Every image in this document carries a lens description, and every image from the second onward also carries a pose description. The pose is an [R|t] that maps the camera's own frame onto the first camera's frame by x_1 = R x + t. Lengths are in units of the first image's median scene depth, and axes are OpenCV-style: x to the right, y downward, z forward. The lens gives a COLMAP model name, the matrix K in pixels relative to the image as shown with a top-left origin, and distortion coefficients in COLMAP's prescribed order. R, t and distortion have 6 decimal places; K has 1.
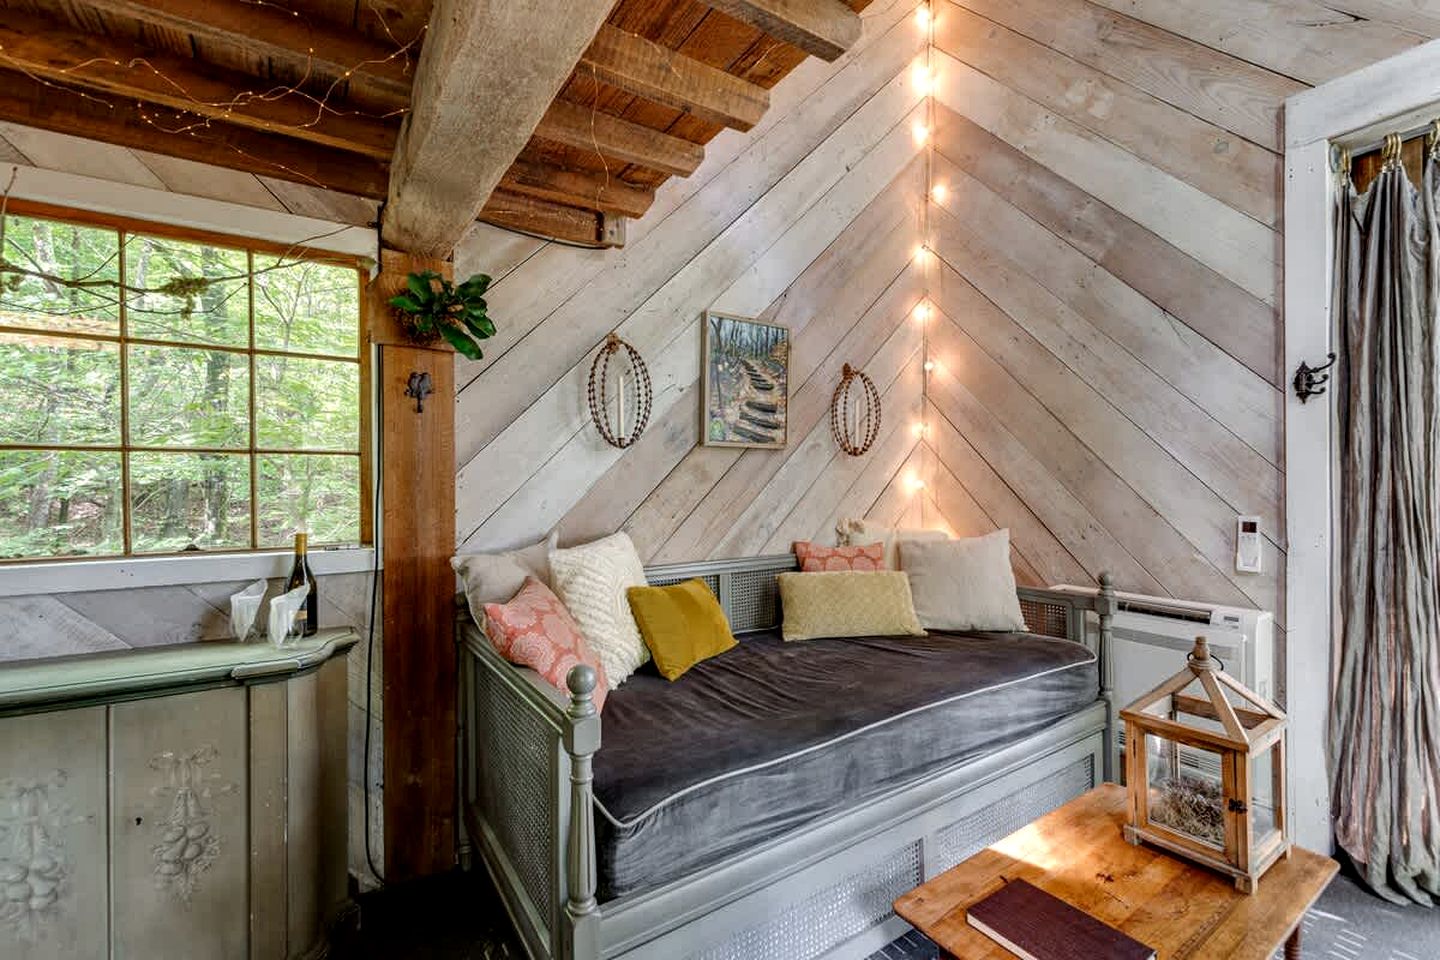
lens RADIAL K [[626.4, 0, 722.2], [0, 626.4, 493.1], [0, 0, 1]] dist [0.005098, -0.004425]
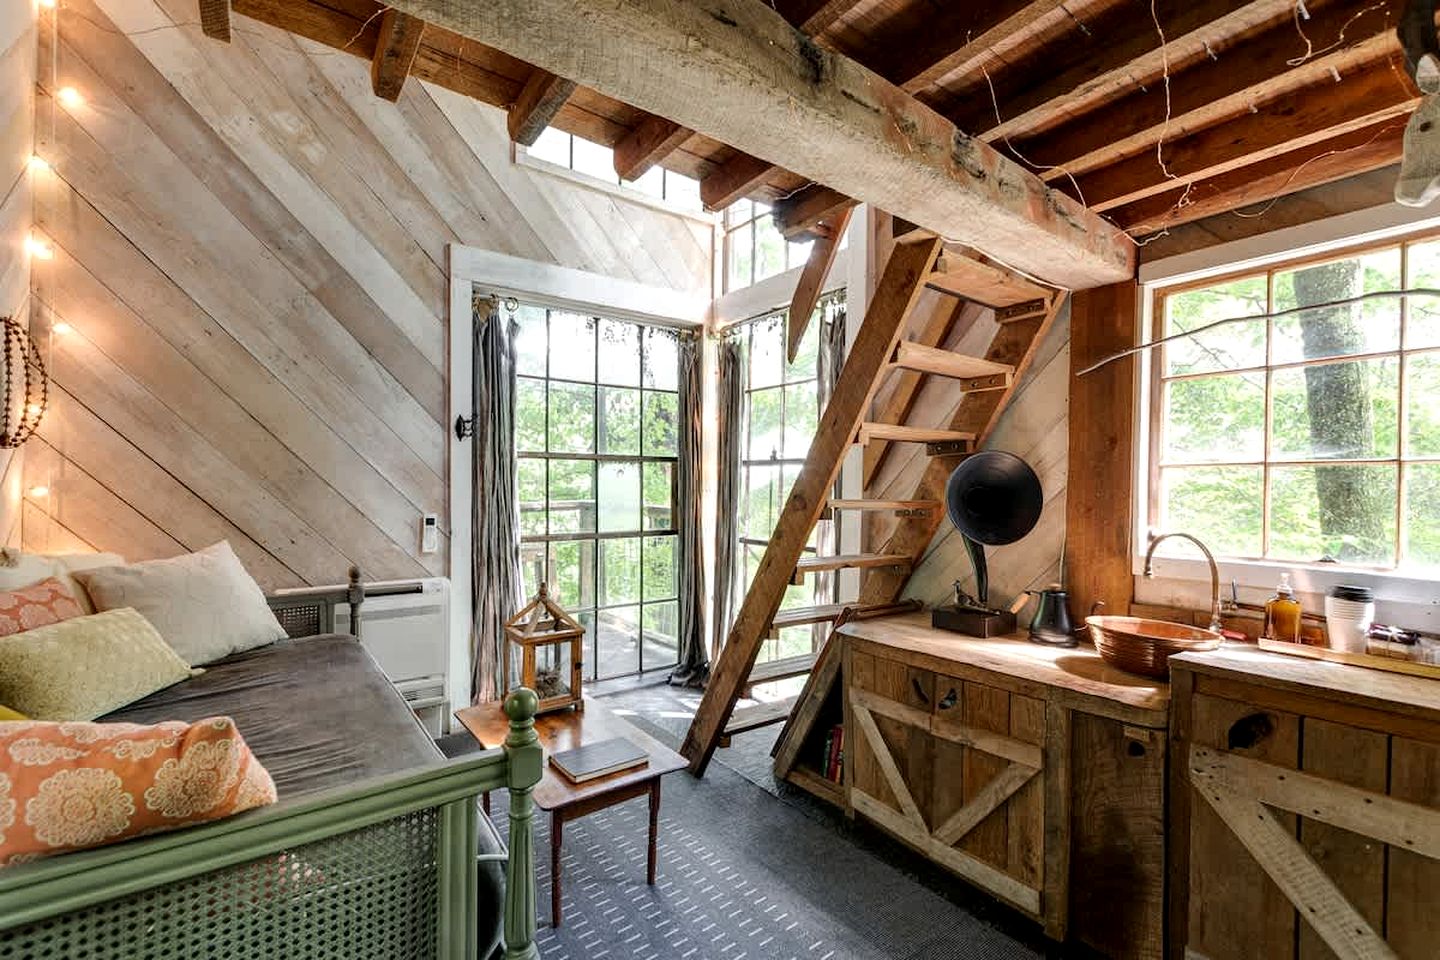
lens RADIAL K [[626.4, 0, 716.6], [0, 626.4, 489.8], [0, 0, 1]] dist [0.005098, -0.004425]
pose [[-0.060553, 0.005433, 0.998150, -0.554428], [0.013010, 0.999905, -0.004653, -0.003951], [-0.998080, 0.012705, -0.060618, 0.369066]]
